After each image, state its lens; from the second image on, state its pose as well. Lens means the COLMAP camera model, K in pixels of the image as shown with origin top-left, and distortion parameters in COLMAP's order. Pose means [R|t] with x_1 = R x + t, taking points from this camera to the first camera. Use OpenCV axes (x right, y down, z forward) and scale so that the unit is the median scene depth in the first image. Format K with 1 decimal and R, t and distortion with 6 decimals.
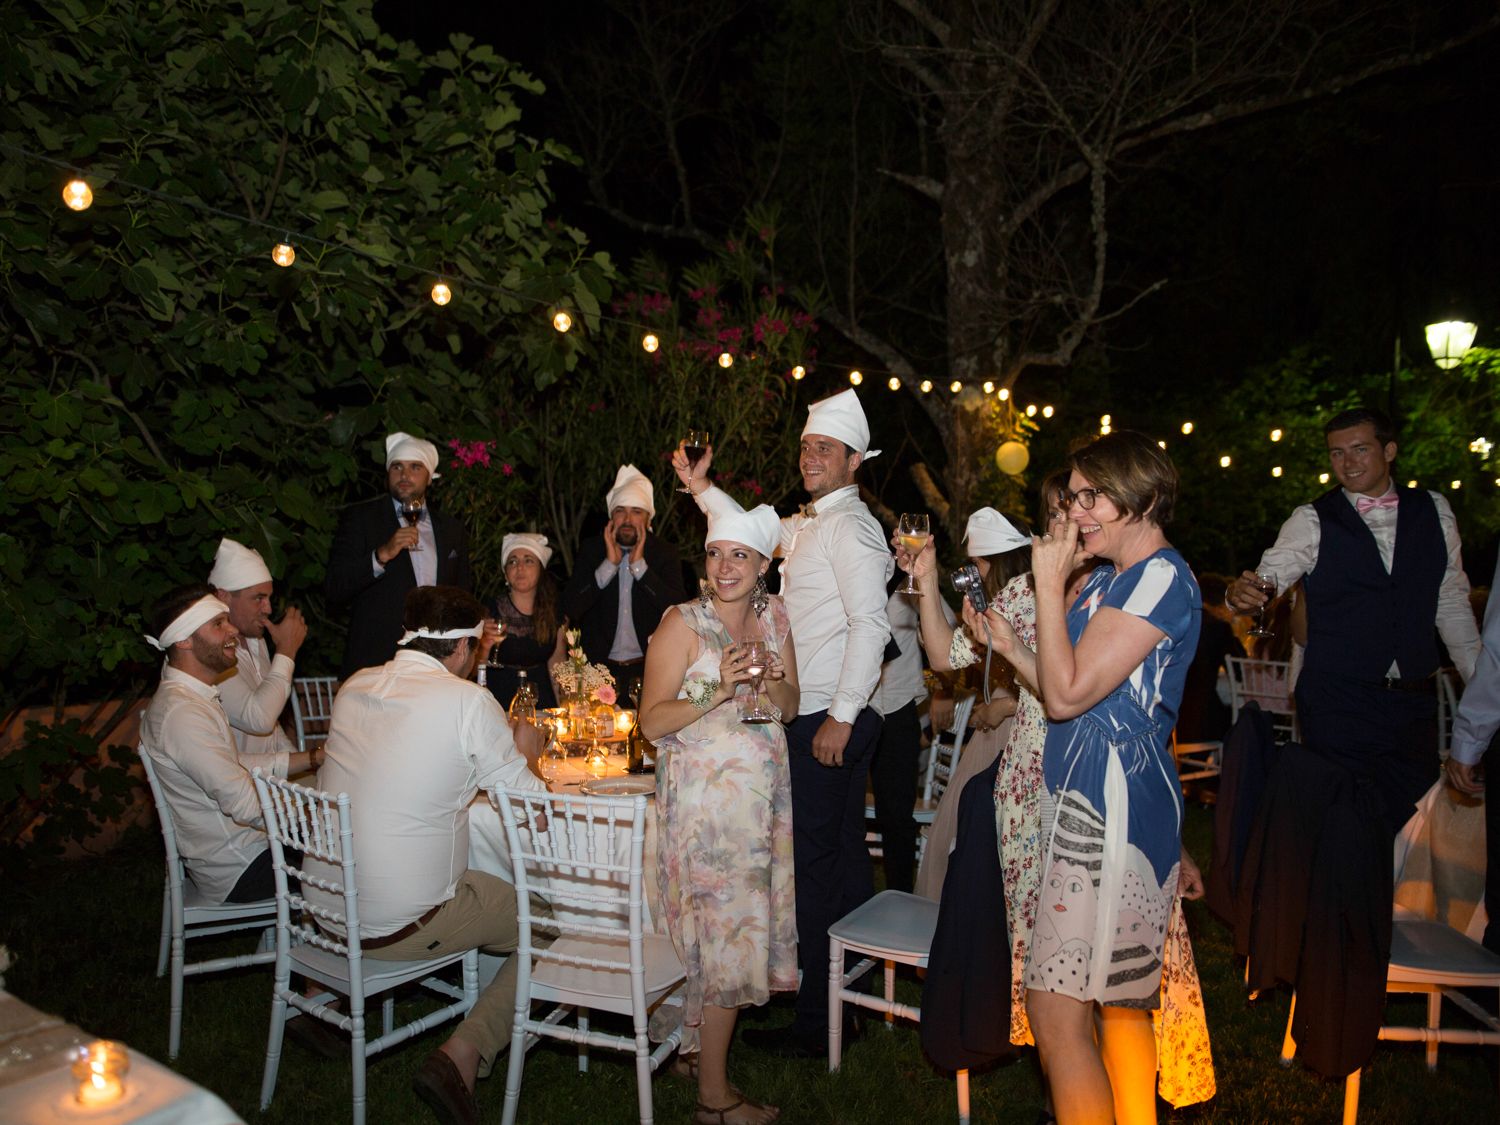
lens RADIAL K [[1002.3, 0, 750.0], [0, 1002.3, 562.5], [0, 0, 1]] dist [0.002305, -0.002507]
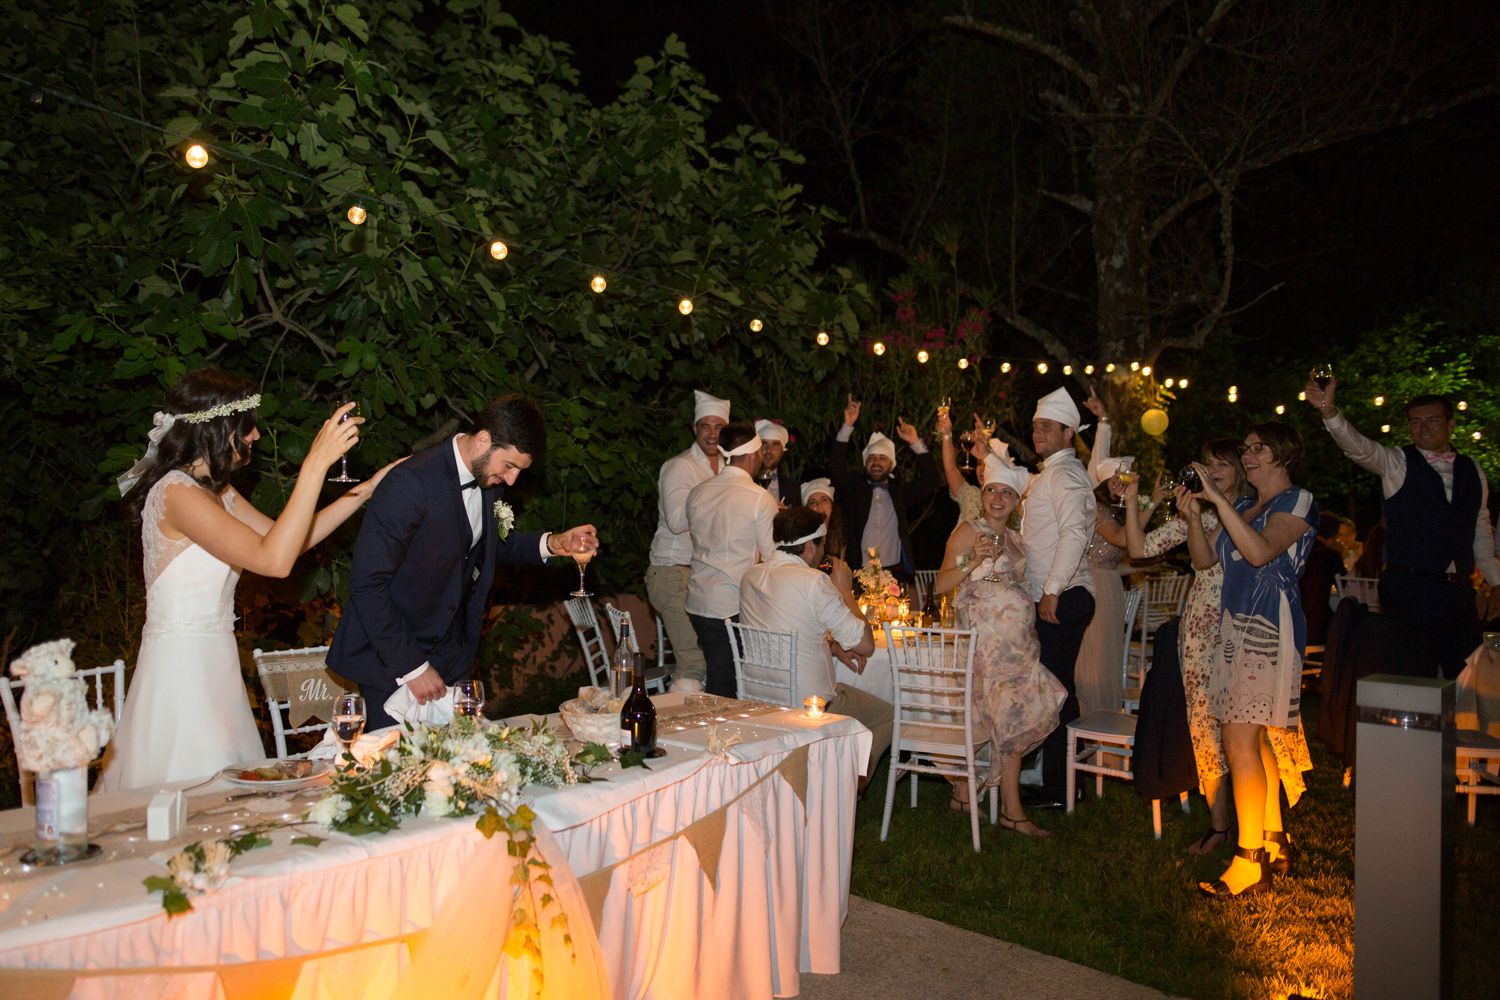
lens RADIAL K [[973.8, 0, 750.0], [0, 973.8, 500.0], [0, 0, 1]] dist [-0.005240, 0.007478]
pose [[0.993759, -0.003119, -0.111504, -0.103608], [0.001407, 0.999880, -0.015431, 0.010299], [0.111539, 0.015178, 0.993644, -0.255665]]
